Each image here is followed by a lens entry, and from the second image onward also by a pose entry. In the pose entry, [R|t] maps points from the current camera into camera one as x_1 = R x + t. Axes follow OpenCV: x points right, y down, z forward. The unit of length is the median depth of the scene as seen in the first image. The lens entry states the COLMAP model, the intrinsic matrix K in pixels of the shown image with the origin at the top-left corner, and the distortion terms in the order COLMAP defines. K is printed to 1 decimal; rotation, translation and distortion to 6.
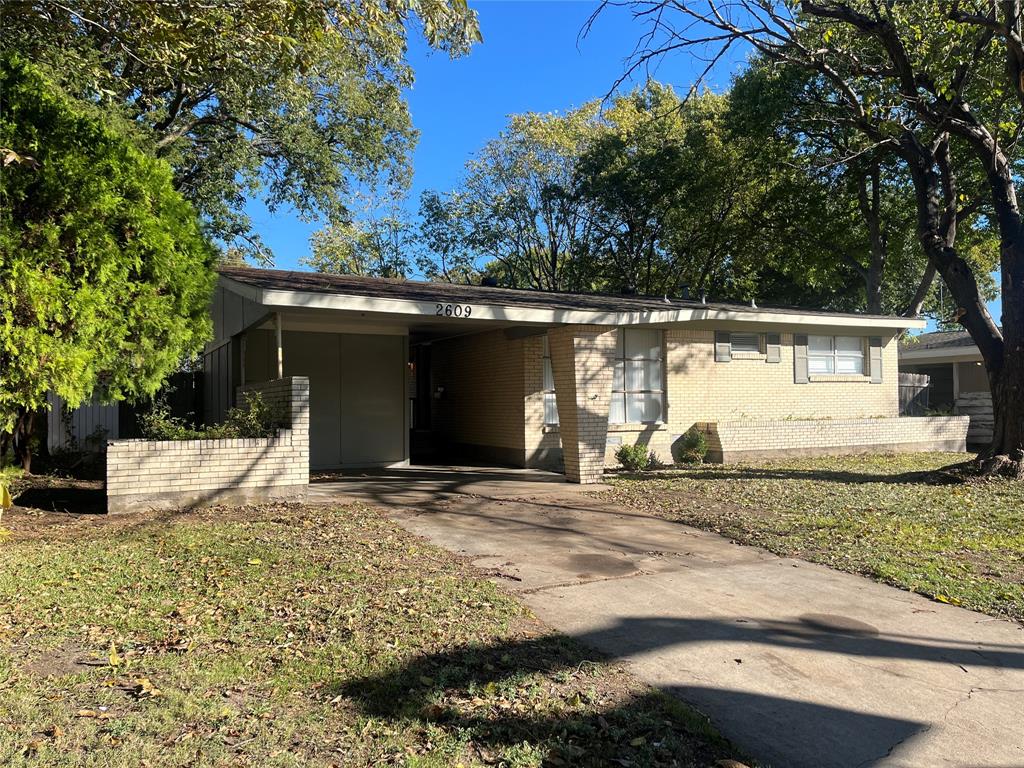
lens RADIAL K [[769.0, 0, 510.3], [0, 769.0, 384.5], [0, 0, 1]] dist [0.063409, -0.005890]
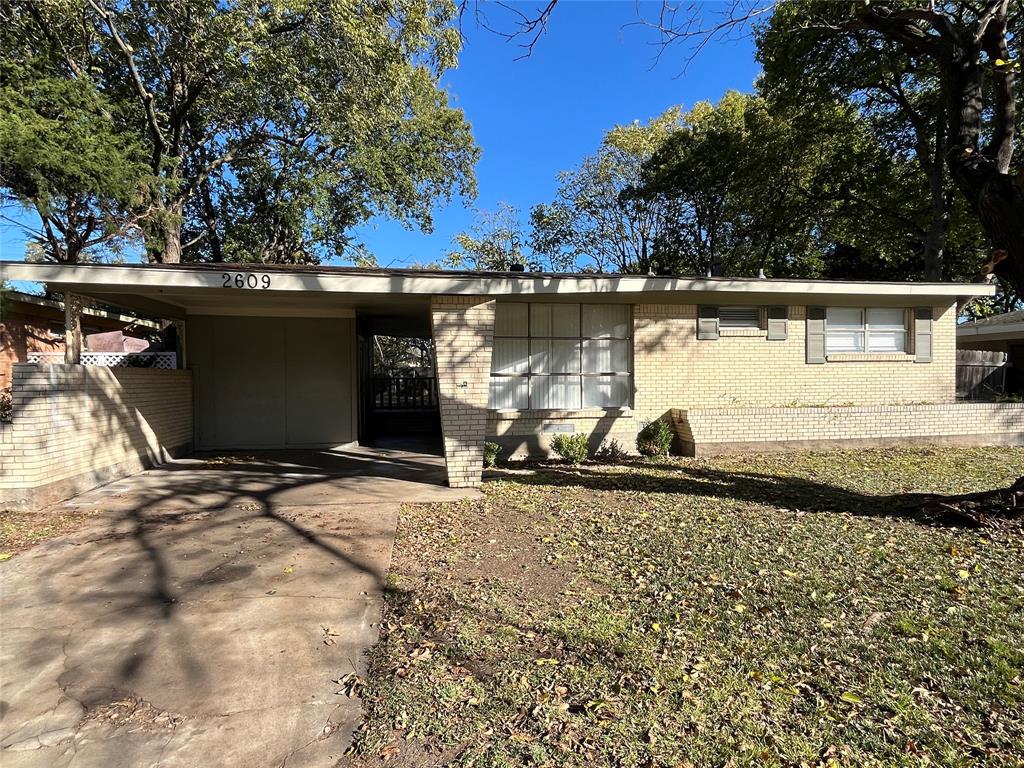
lens RADIAL K [[552.6, 0, 513.3], [0, 552.6, 383.6], [0, 0, 1]] dist [0.005400, 0.003782]
pose [[0.957532, 0.007336, -0.288234, 0.253969], [0.004272, 0.999206, 0.039621, -0.005709], [0.288296, -0.039170, 0.956740, 0.346076]]
